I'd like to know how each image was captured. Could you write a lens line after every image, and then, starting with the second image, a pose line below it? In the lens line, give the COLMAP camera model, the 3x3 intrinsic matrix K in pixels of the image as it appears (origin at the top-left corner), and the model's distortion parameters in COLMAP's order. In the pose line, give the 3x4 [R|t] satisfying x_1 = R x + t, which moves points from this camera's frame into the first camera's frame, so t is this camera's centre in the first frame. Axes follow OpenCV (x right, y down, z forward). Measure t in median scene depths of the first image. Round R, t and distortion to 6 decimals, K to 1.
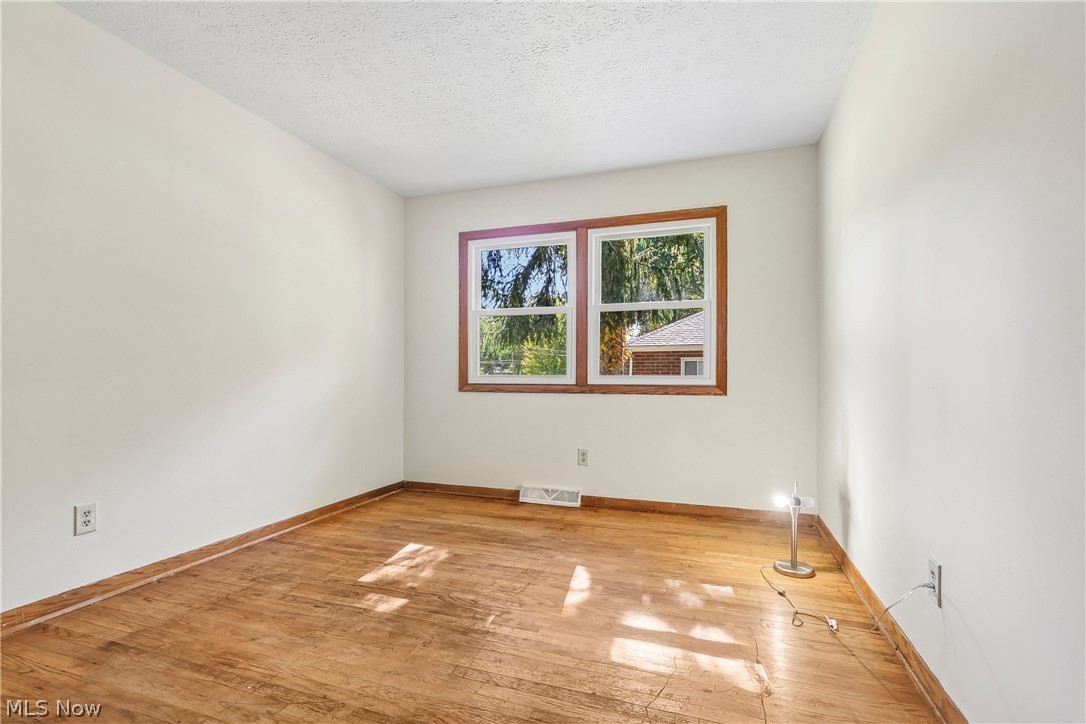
lens RADIAL K [[502.9, 0, 545.0], [0, 502.9, 369.7], [0, 0, 1]] dist [-0.011576, 0.005844]
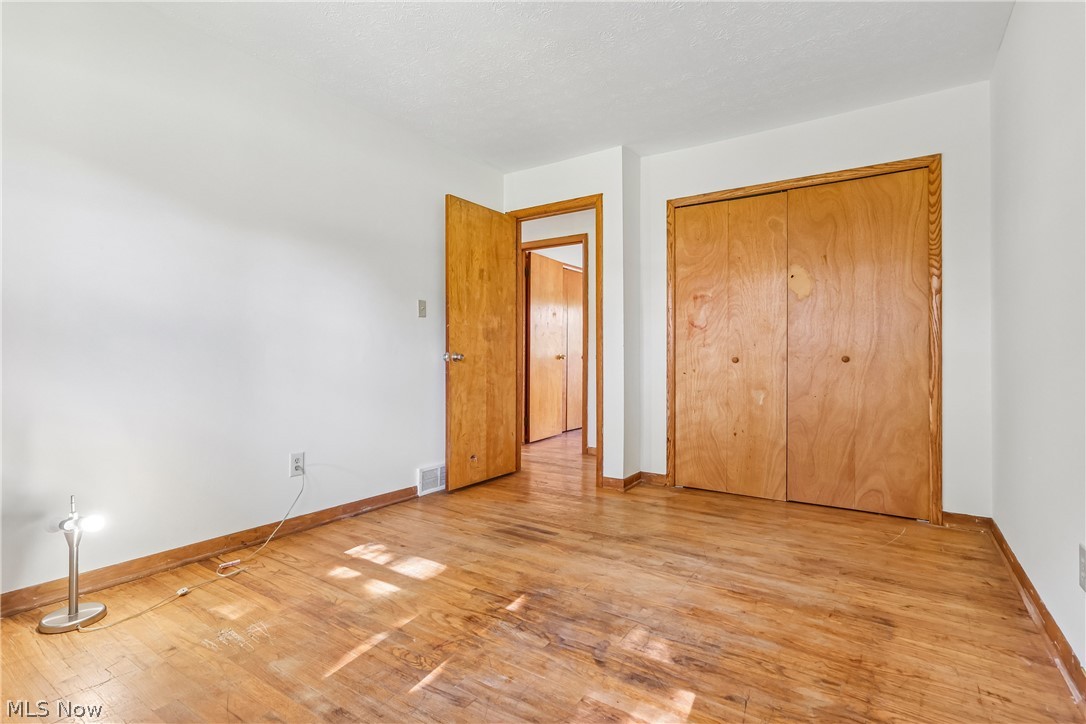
lens RADIAL K [[516.9, 0, 537.5], [0, 516.9, 356.4], [0, 0, 1]] dist [-0.003140, 0.000918]
pose [[-0.960383, -0.008468, 0.278554, -0.377124], [-0.011876, 0.999874, -0.010549, 0.029410], [-0.278430, -0.013439, -0.960363, 1.713090]]
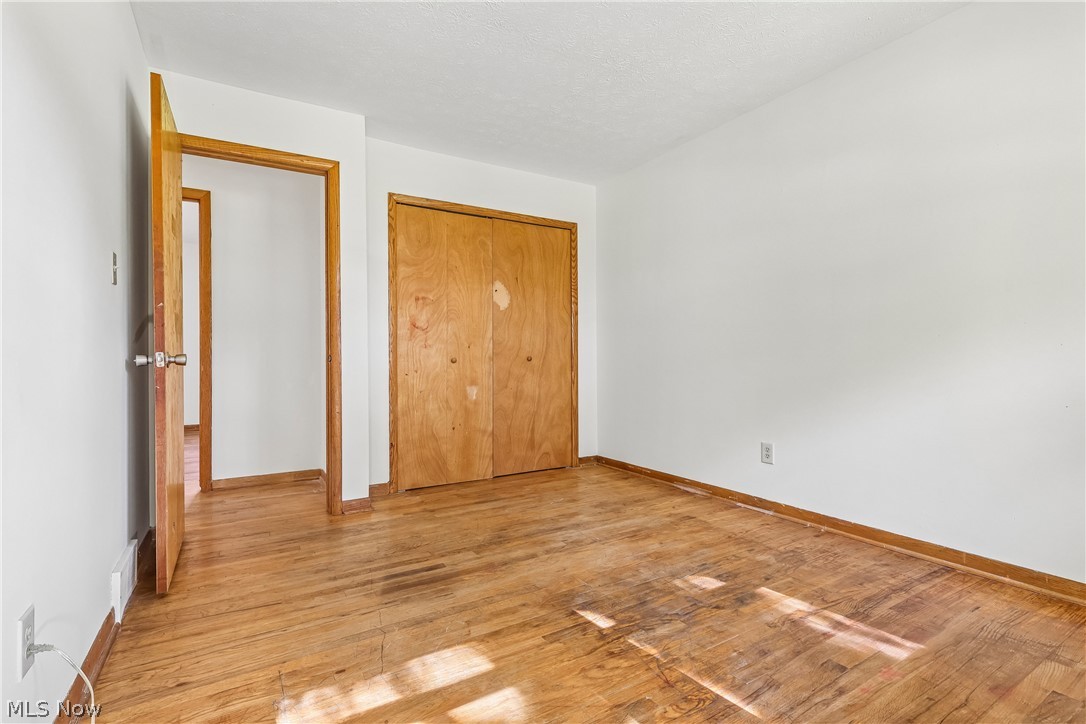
lens RADIAL K [[502.9, 0, 528.3], [0, 502.9, 360.9], [0, 0, 1]] dist [-0.011576, 0.005844]
pose [[-0.662327, 0.001401, -0.749213, 0.560219], [0.011382, 0.999902, -0.008191, 0.034738], [0.749128, -0.013953, -0.662278, 1.327101]]
